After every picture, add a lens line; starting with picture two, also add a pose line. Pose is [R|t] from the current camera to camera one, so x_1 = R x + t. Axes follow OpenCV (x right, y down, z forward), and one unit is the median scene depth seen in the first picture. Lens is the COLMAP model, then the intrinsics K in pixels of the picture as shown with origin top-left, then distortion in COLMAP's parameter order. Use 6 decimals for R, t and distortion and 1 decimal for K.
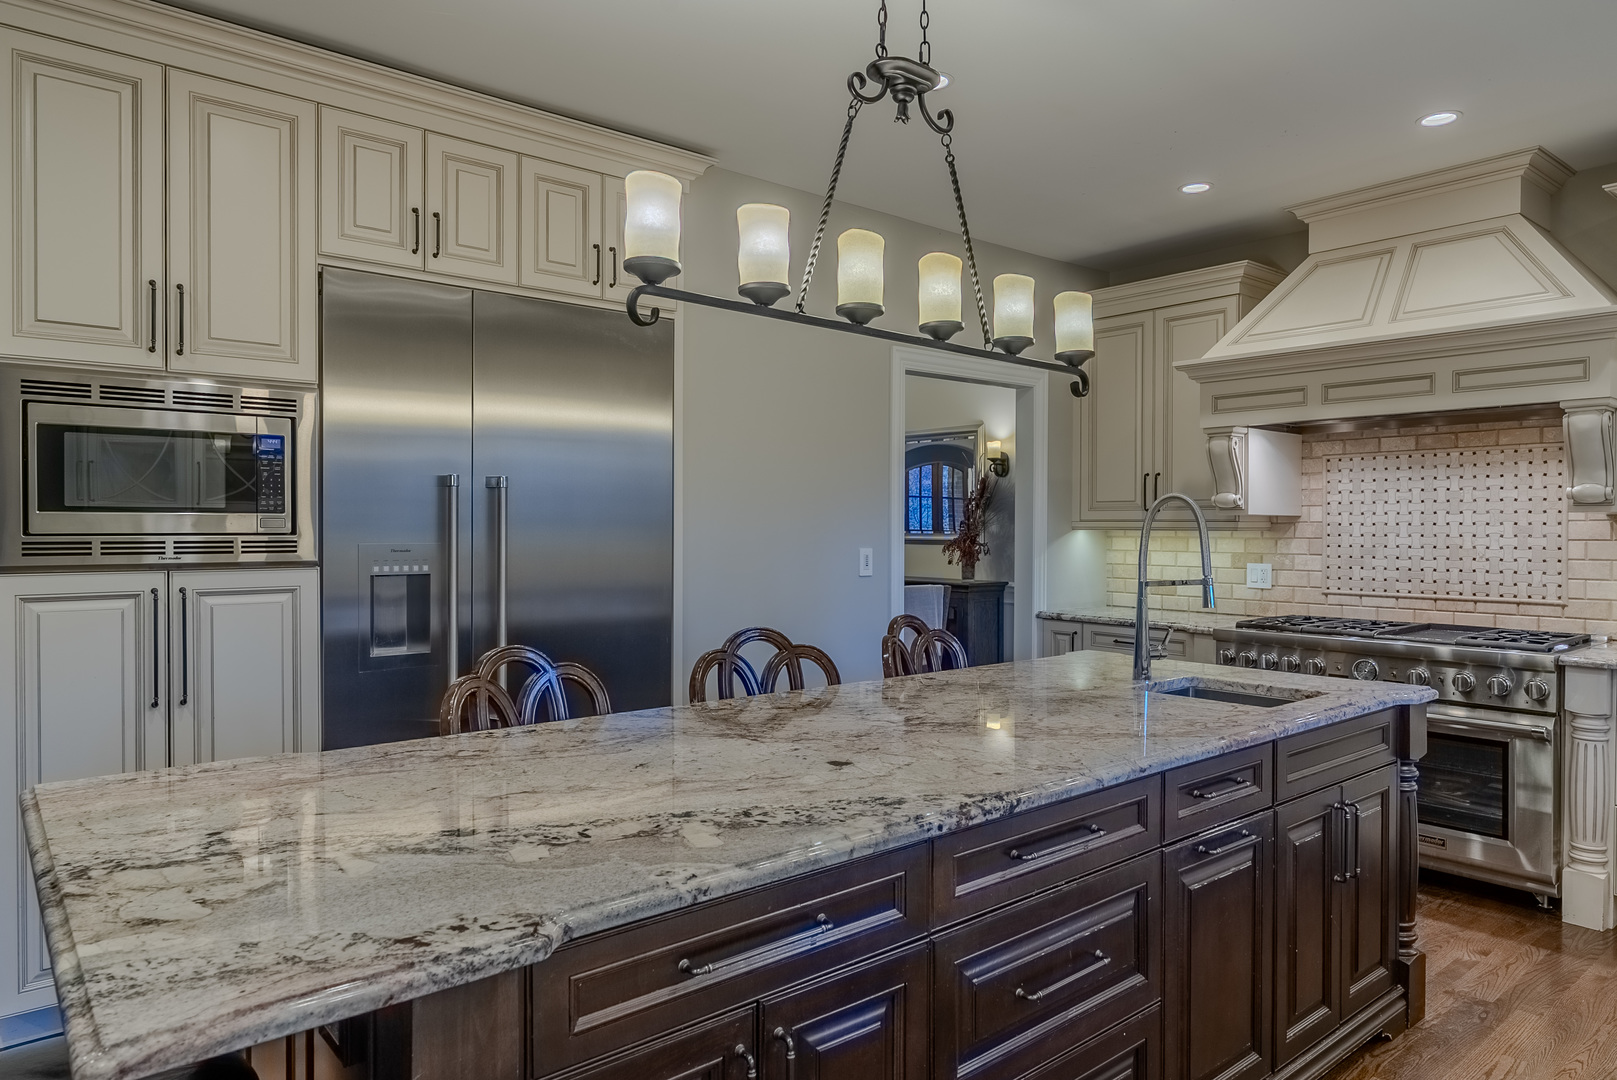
lens RADIAL K [[1016.2, 0, 807.9], [0, 1016.2, 542.7], [0, 0, 1]] dist [0.001302, -0.001714]
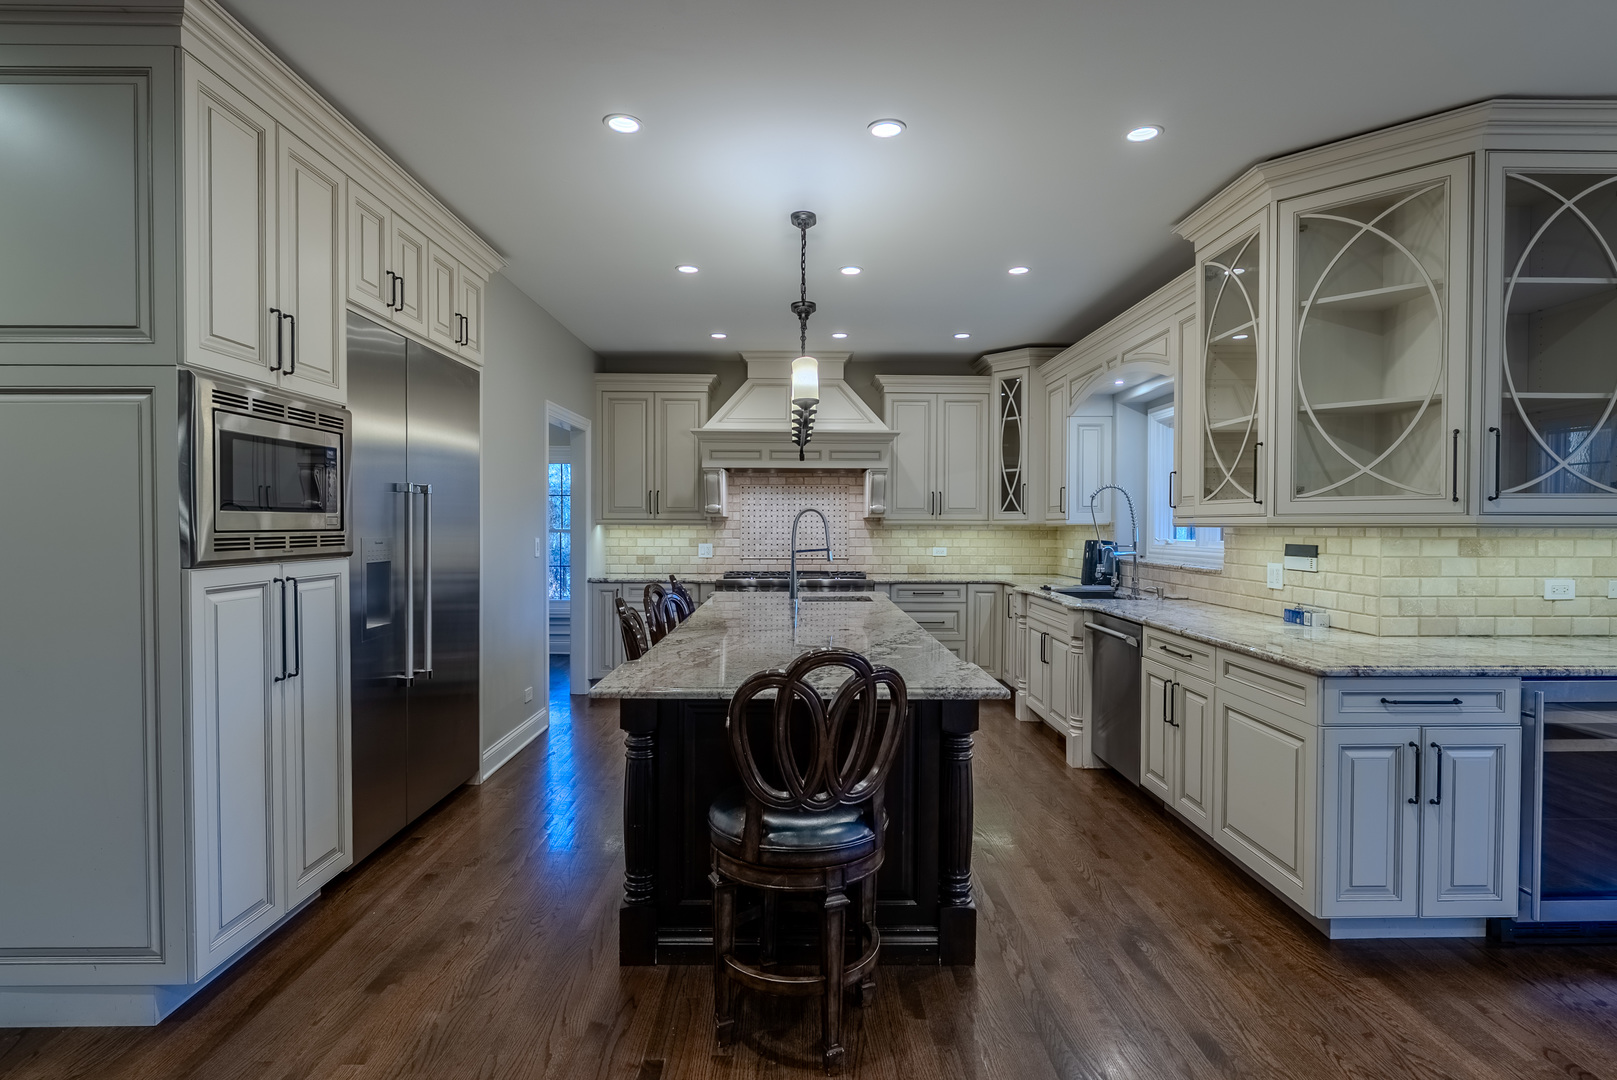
lens RADIAL K [[796.4, 0, 805.9], [0, 796.4, 537.2], [0, 0, 1]] dist [0.000351, -0.000094]
pose [[0.635187, -0.013588, 0.772239, -0.690192], [0.010387, 0.999905, 0.009051, -0.002055], [-0.772289, 0.002272, 0.635268, -0.023216]]
